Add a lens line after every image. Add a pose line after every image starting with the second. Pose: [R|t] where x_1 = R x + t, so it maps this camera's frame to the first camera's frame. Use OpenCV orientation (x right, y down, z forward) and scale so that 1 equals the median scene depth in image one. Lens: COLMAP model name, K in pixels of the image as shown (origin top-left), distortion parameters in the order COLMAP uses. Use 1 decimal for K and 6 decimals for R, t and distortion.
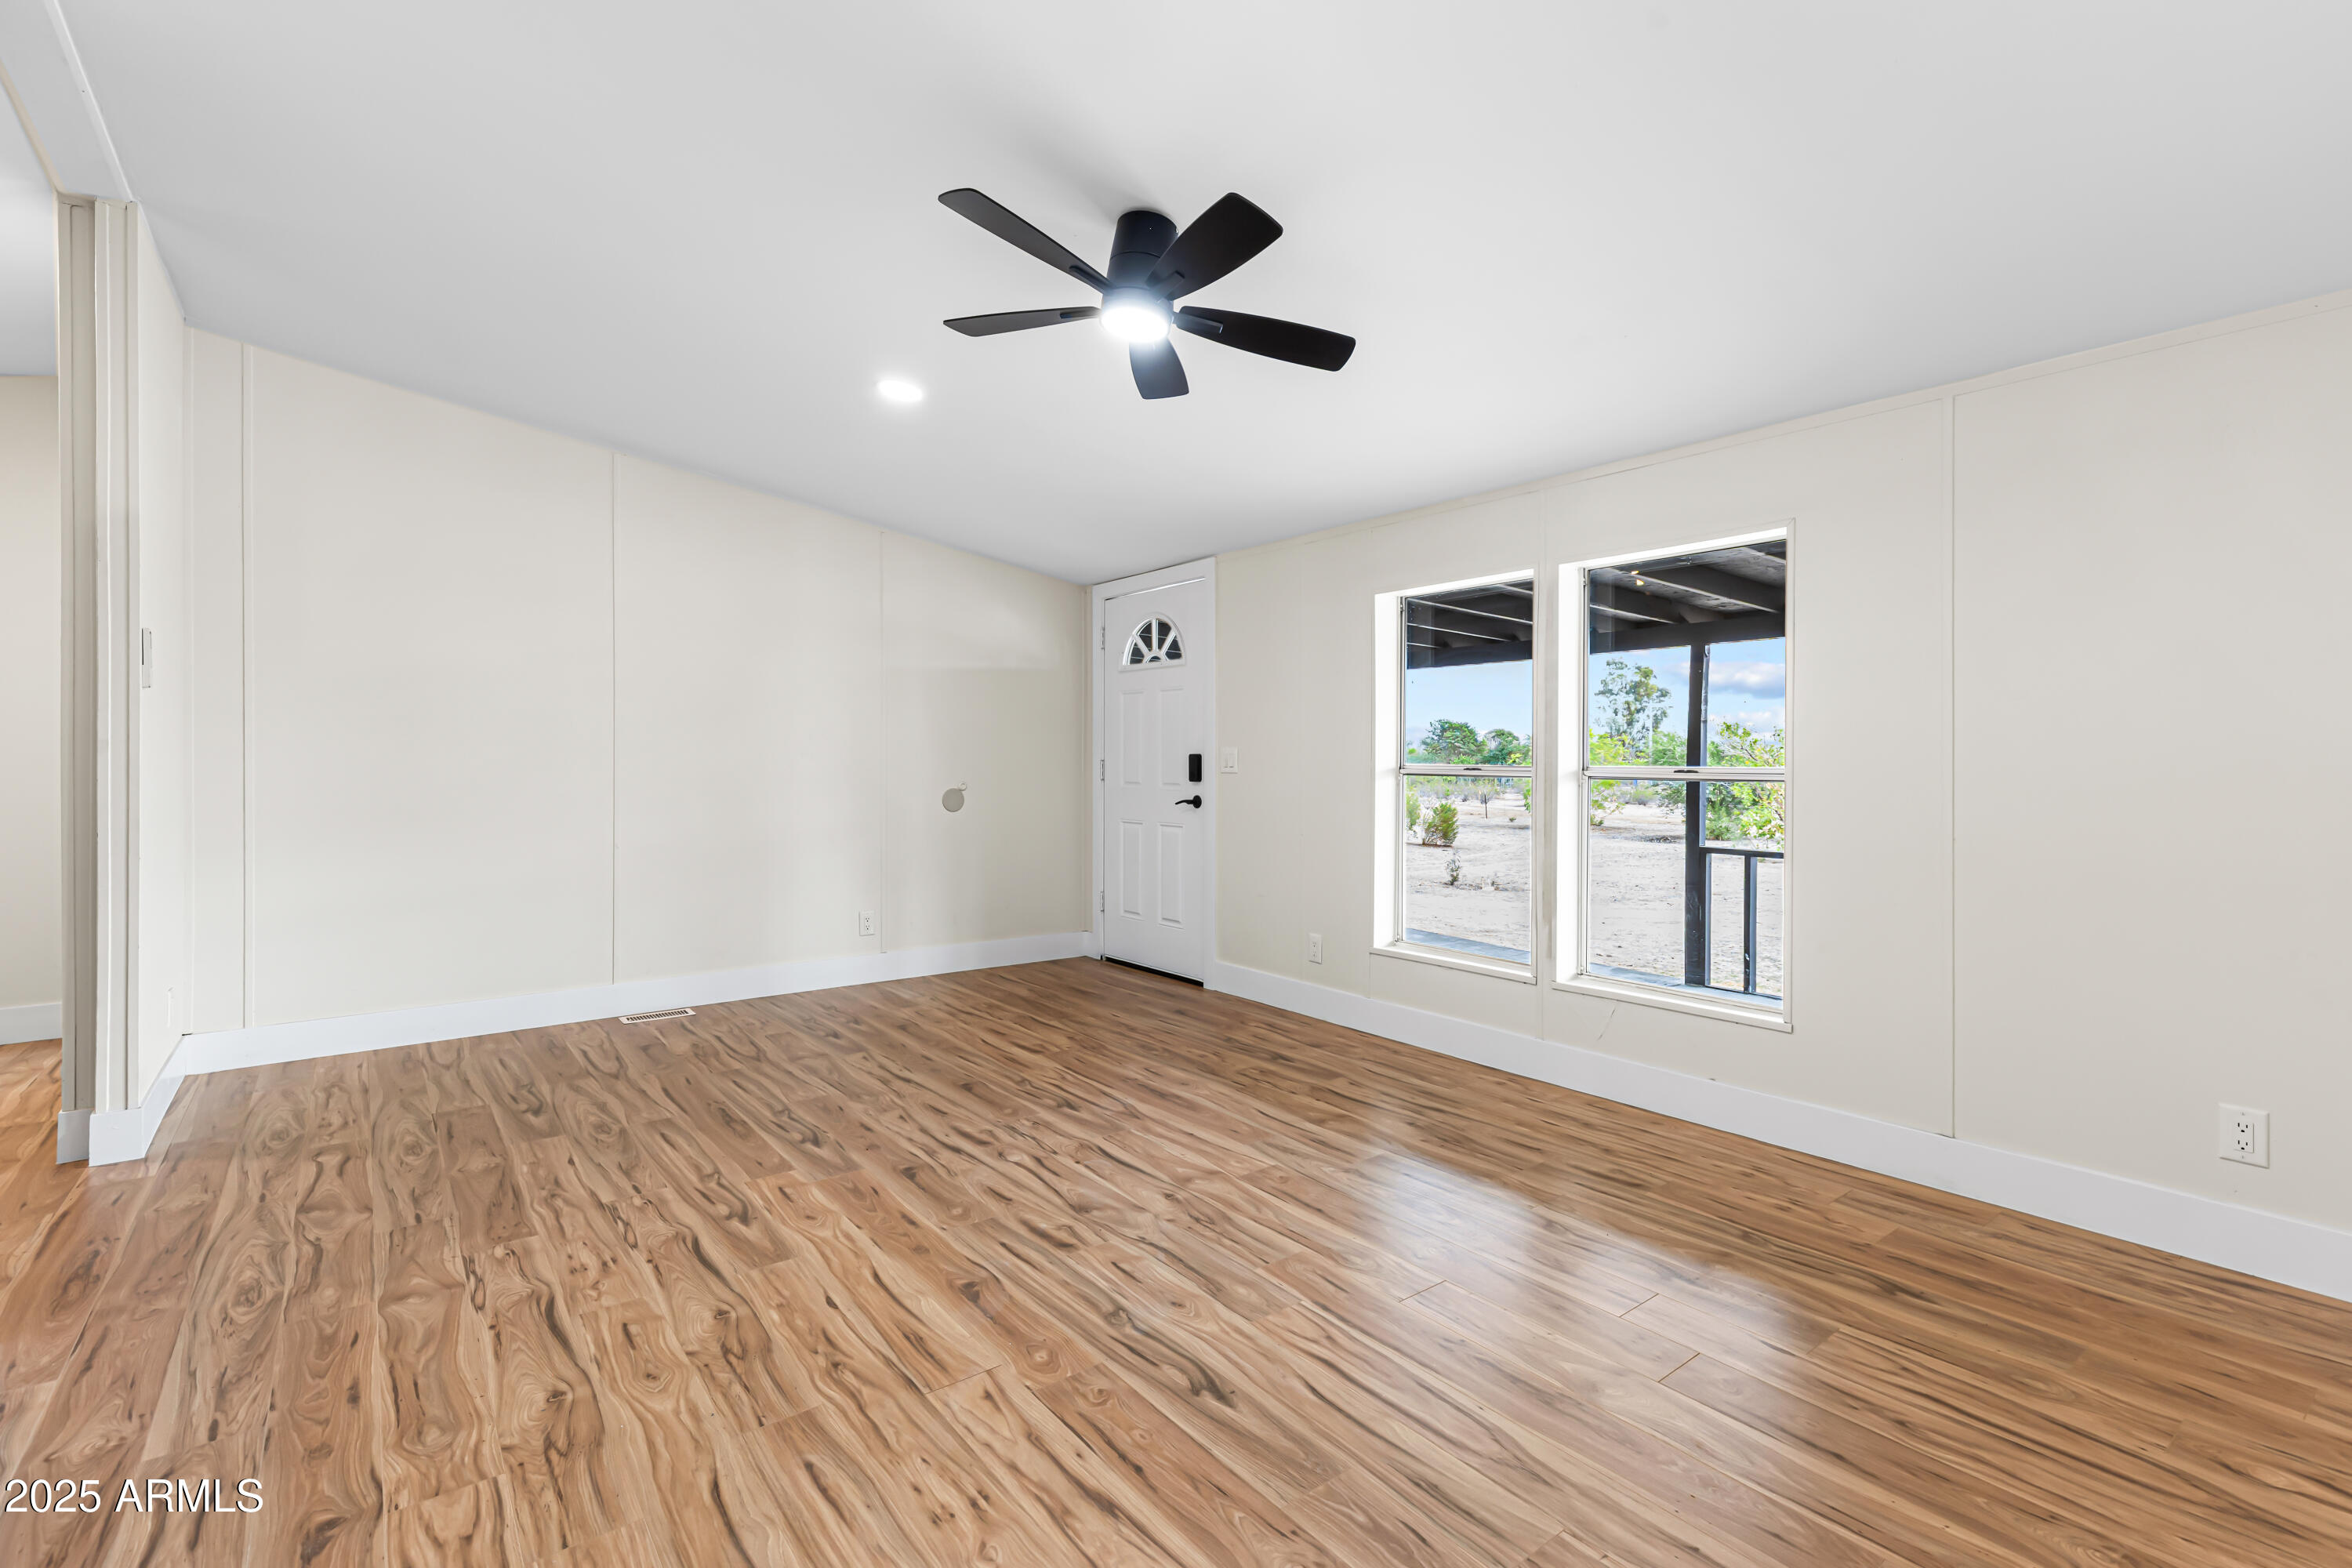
lens RADIAL K [[1071.4, 0, 1175.8], [0, 1071.4, 754.8], [0, 0, 1]] dist [0.002212, -0.000128]
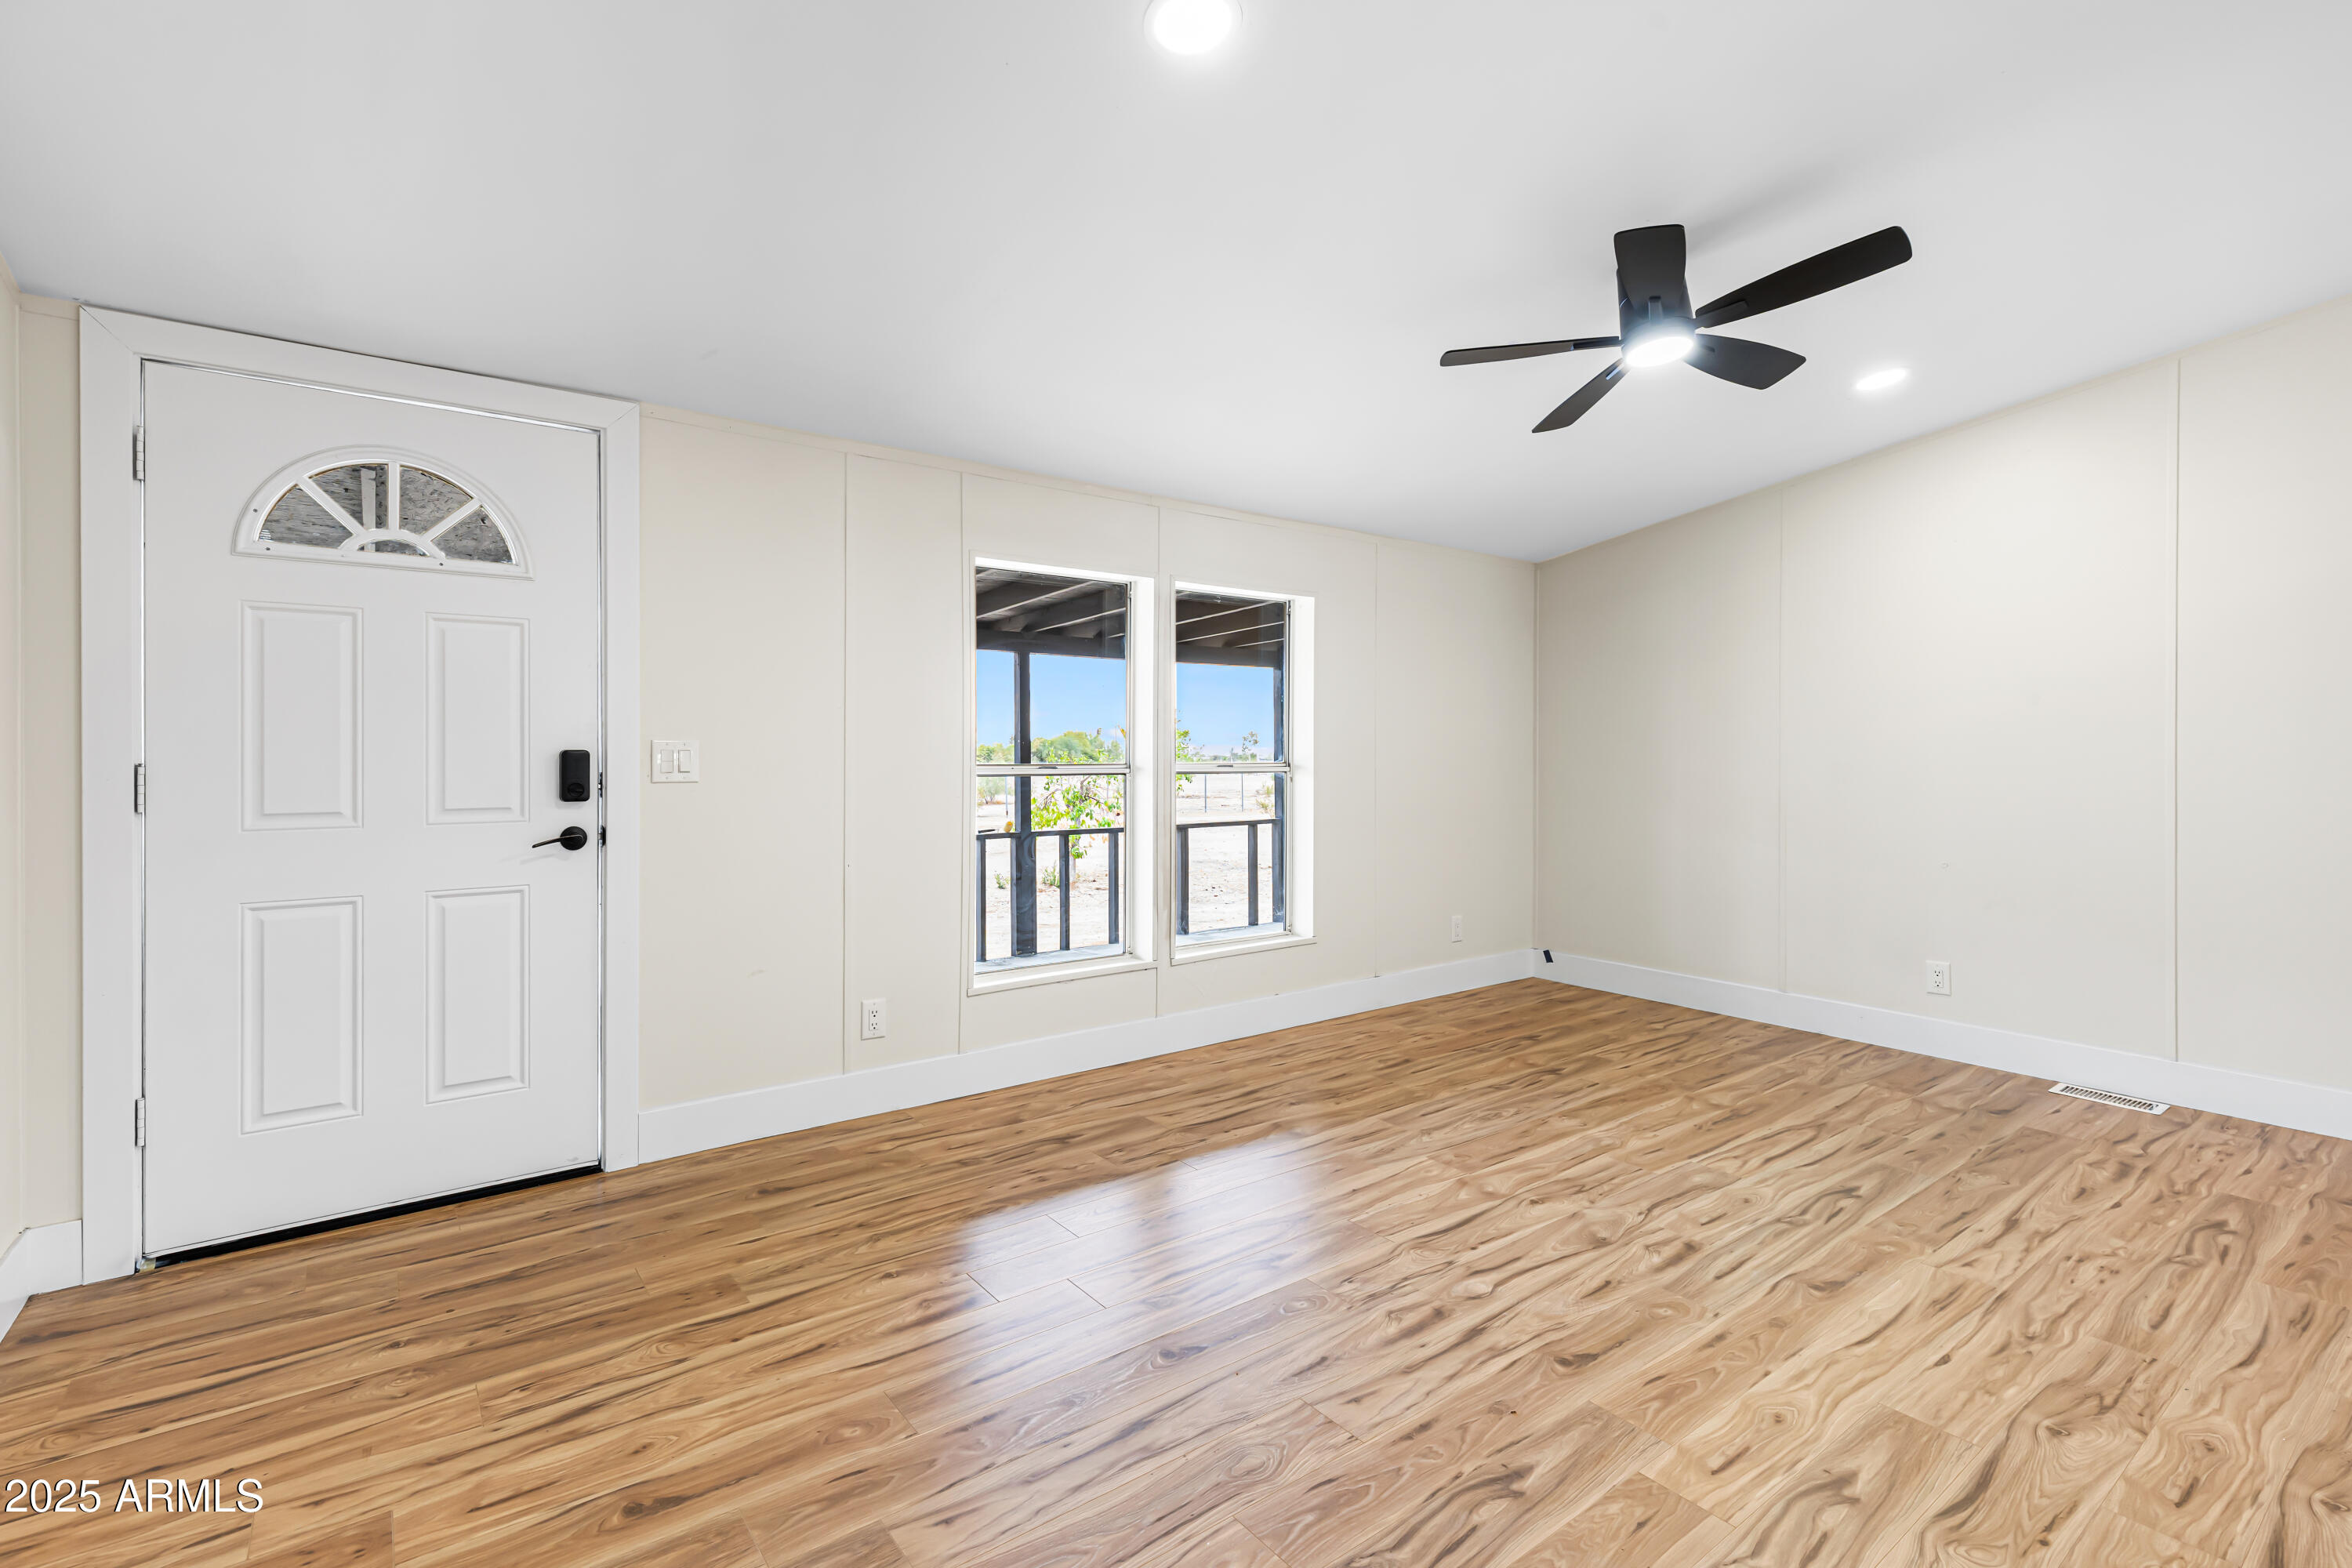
lens RADIAL K [[1071.4, 0, 1175.8], [0, 1071.4, 754.8], [0, 0, 1]] dist [0.002212, -0.000128]
pose [[0.008651, -0.005505, 0.999947, -0.961709], [-0.003364, 0.999979, 0.005535, -0.004224], [-0.999957, -0.003411, 0.008632, 1.281855]]
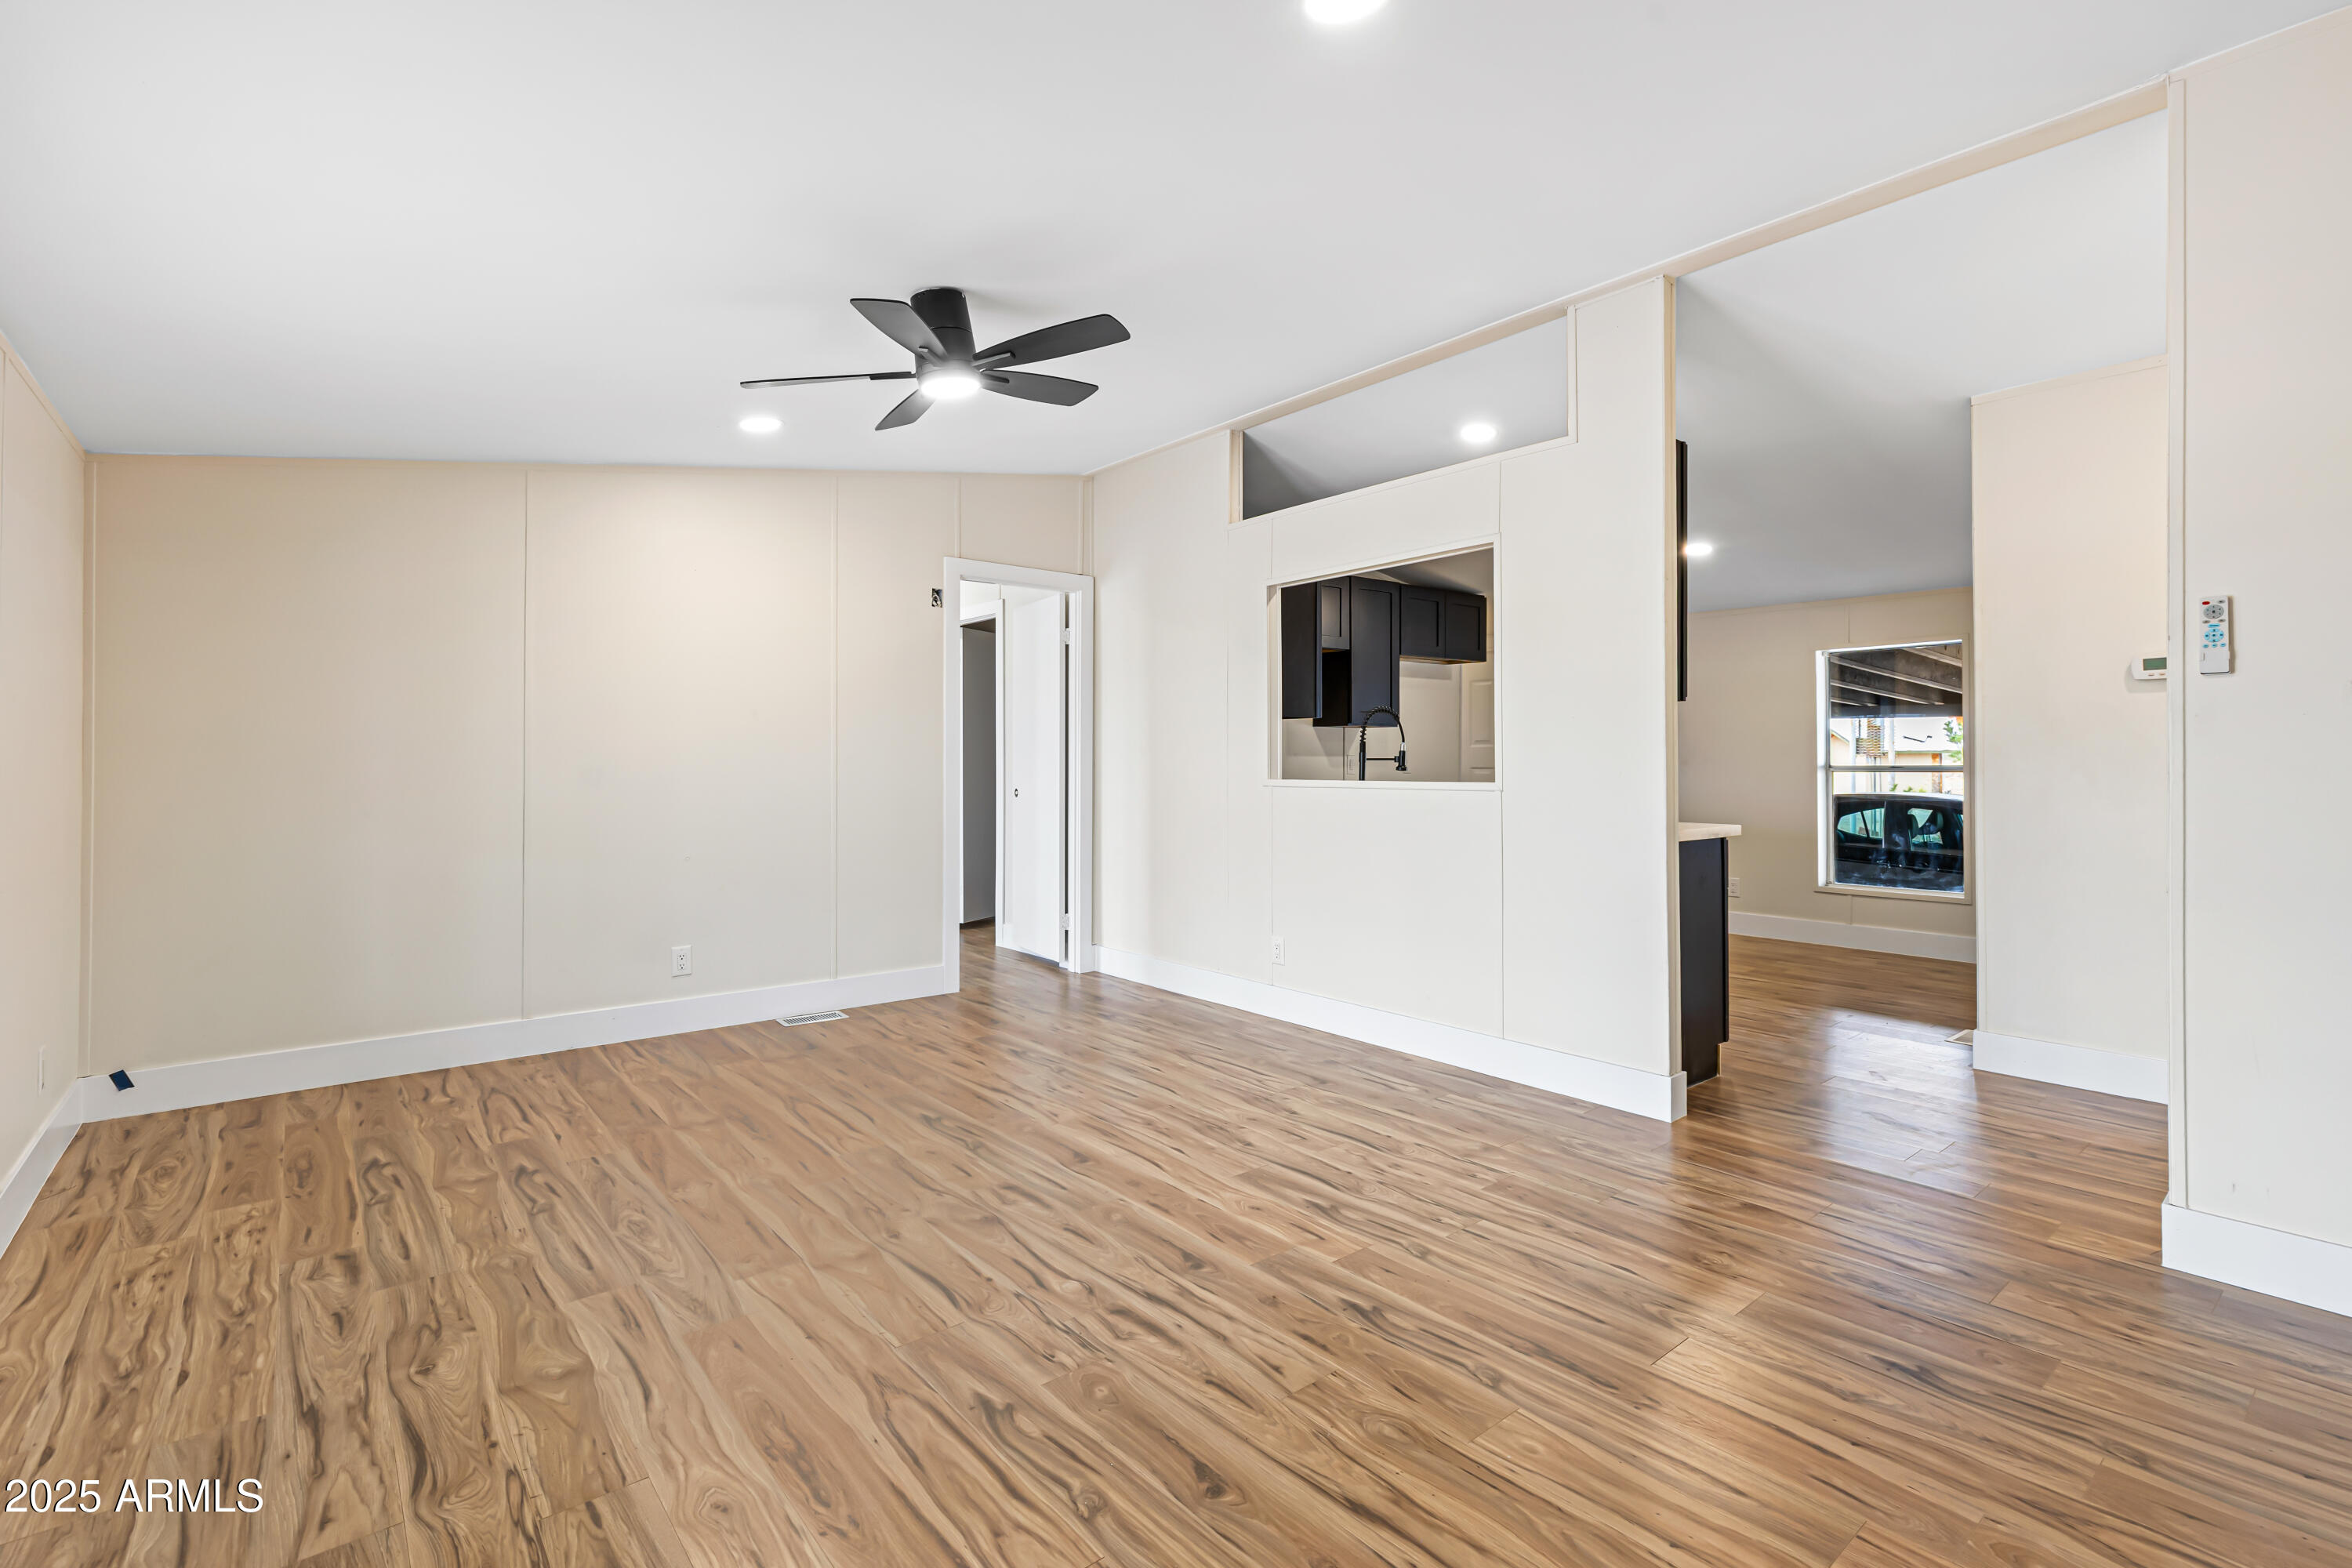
lens RADIAL K [[1071.4, 0, 1175.8], [0, 1071.4, 754.8], [0, 0, 1]] dist [0.002212, -0.000128]
pose [[-0.999442, -0.002026, -0.033350, -0.210744], [-0.001868, 0.999987, -0.004745, -0.000827], [0.033359, -0.004680, -0.999432, 1.876308]]
